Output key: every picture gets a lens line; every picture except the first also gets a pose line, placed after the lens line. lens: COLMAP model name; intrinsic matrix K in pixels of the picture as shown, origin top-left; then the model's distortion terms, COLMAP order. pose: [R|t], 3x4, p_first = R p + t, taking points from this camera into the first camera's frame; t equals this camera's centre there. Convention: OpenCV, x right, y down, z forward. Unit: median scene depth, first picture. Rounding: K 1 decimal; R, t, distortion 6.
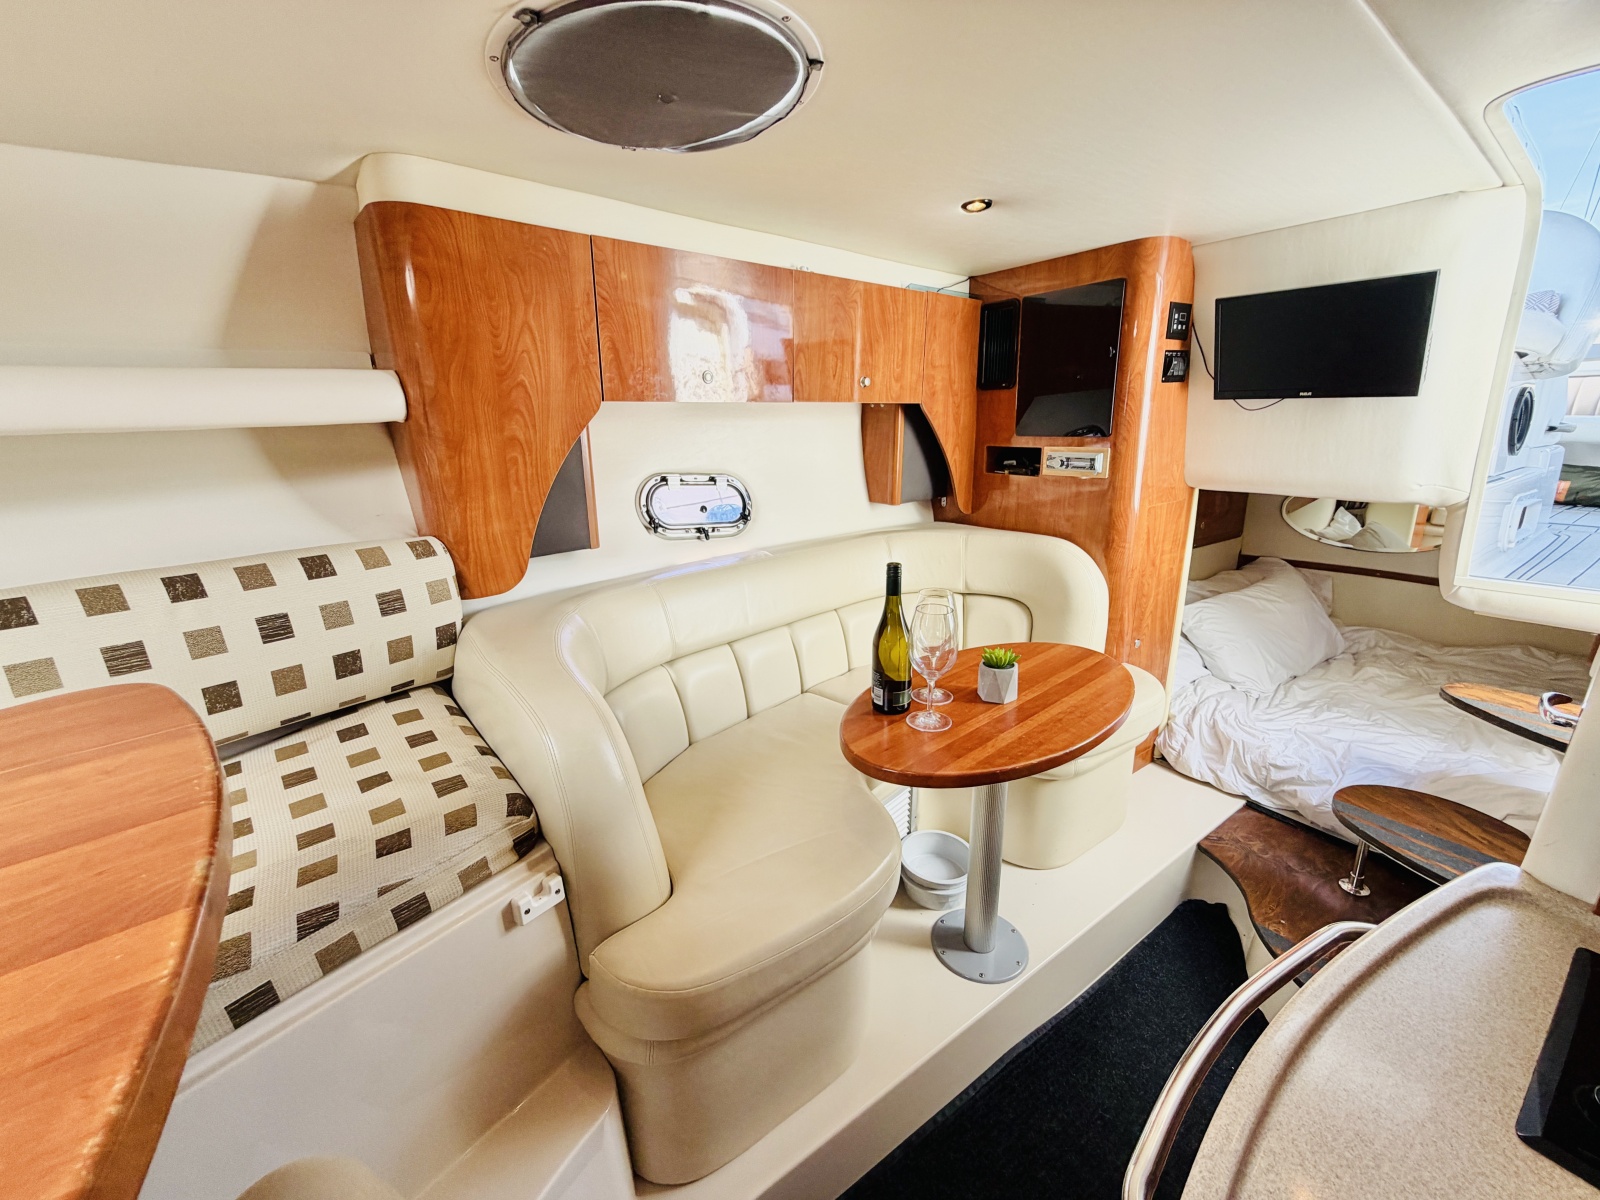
lens RADIAL K [[637.7, 0, 796.5], [0, 637.7, 600.0], [0, 0, 1]] dist [0.002425, -0.000141]
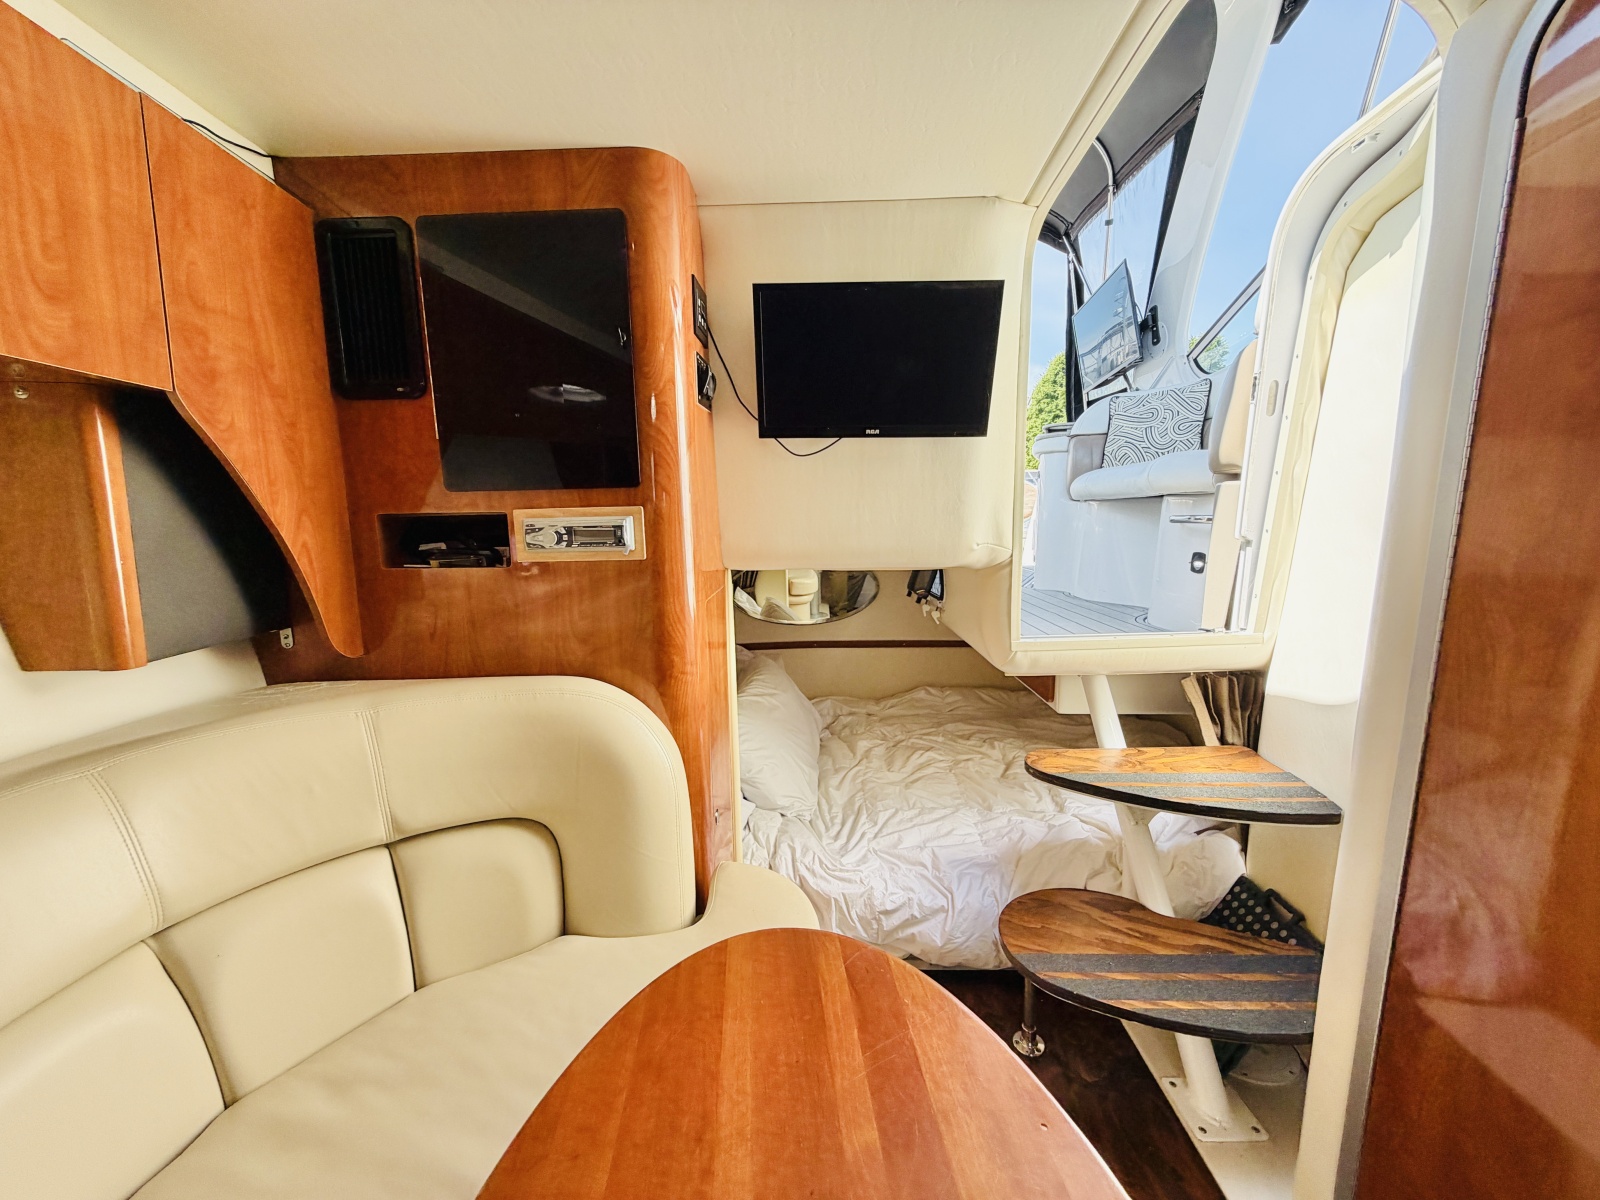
lens RADIAL K [[637.7, 0, 796.5], [0, 637.7, 600.0], [0, 0, 1]] dist [0.002425, -0.000141]
pose [[0.595739, -0.097375, 0.797254, 0.104963], [0.224597, 0.973221, -0.048960, -0.092076], [-0.771137, 0.208228, 0.601656, 0.528502]]
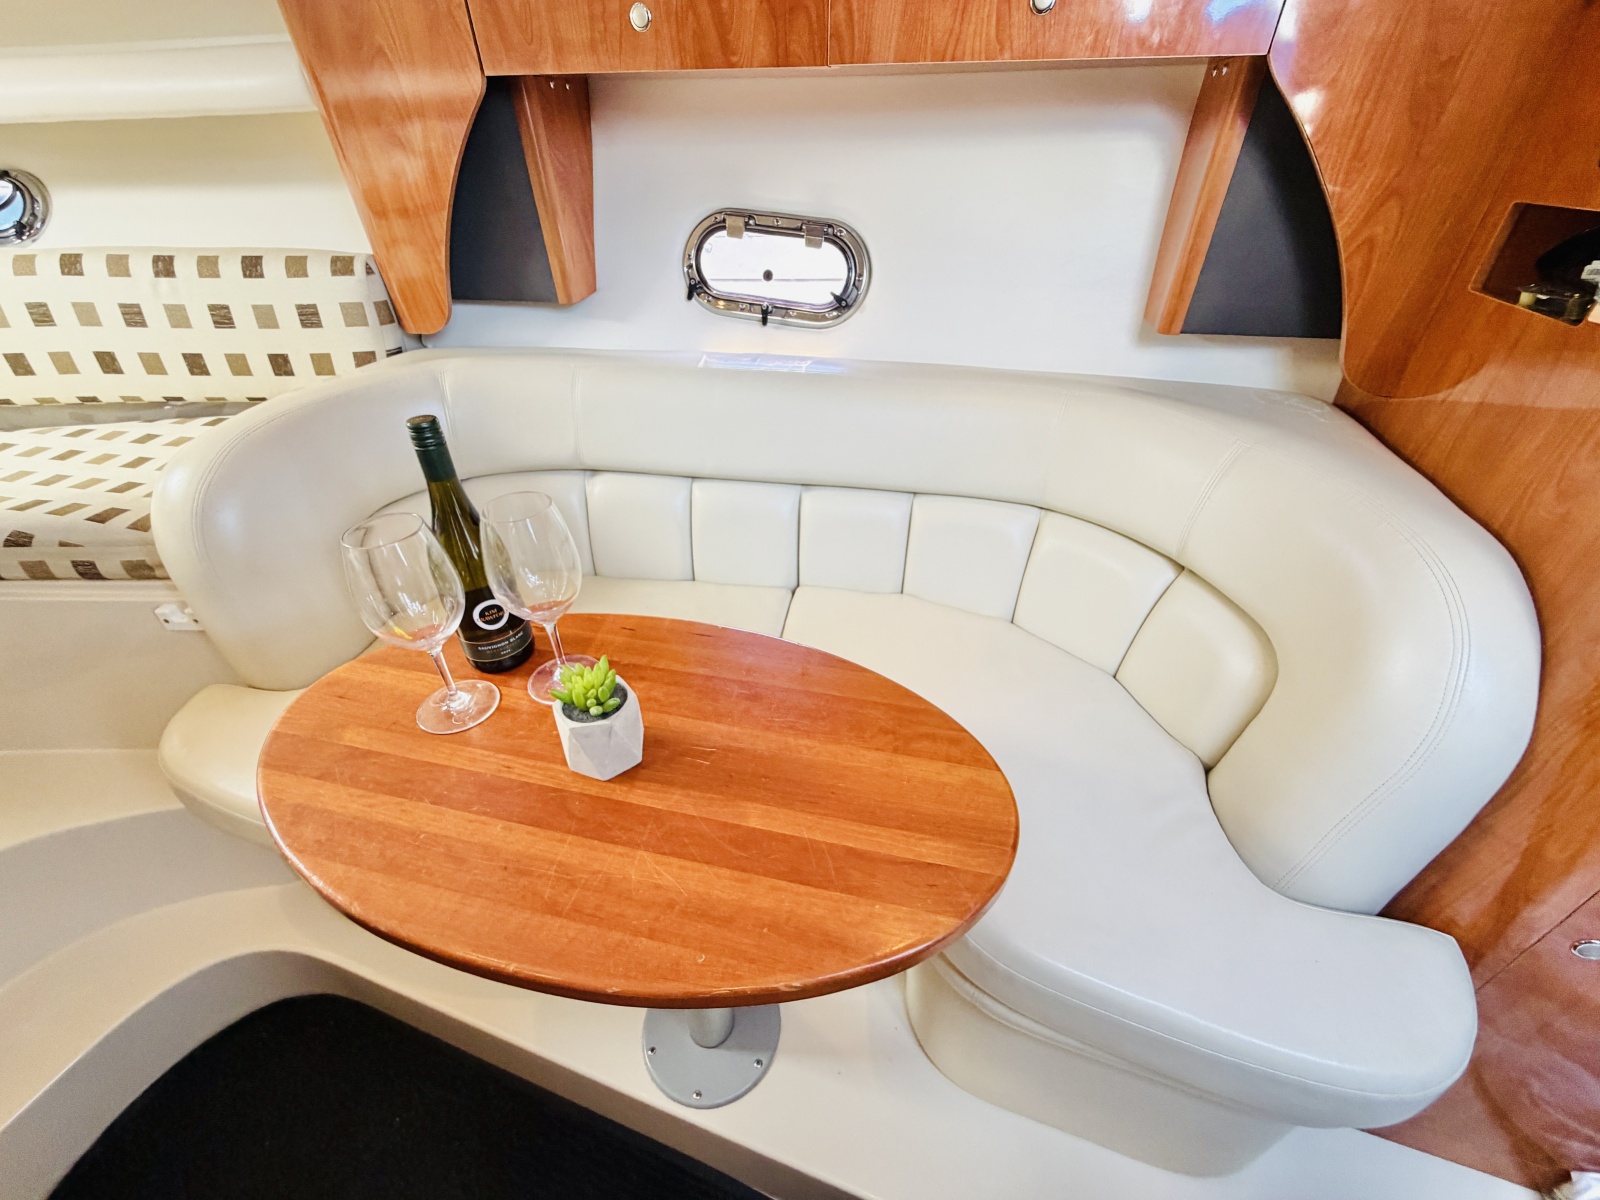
lens RADIAL K [[637.7, 0, 796.5], [0, 637.7, 600.0], [0, 0, 1]] dist [0.002425, -0.000141]
pose [[0.589532, 0.474836, -0.653439, 0.433656], [-0.229717, 0.874122, 0.427950, -0.128301], [0.774392, -0.102184, 0.624401, 0.529086]]
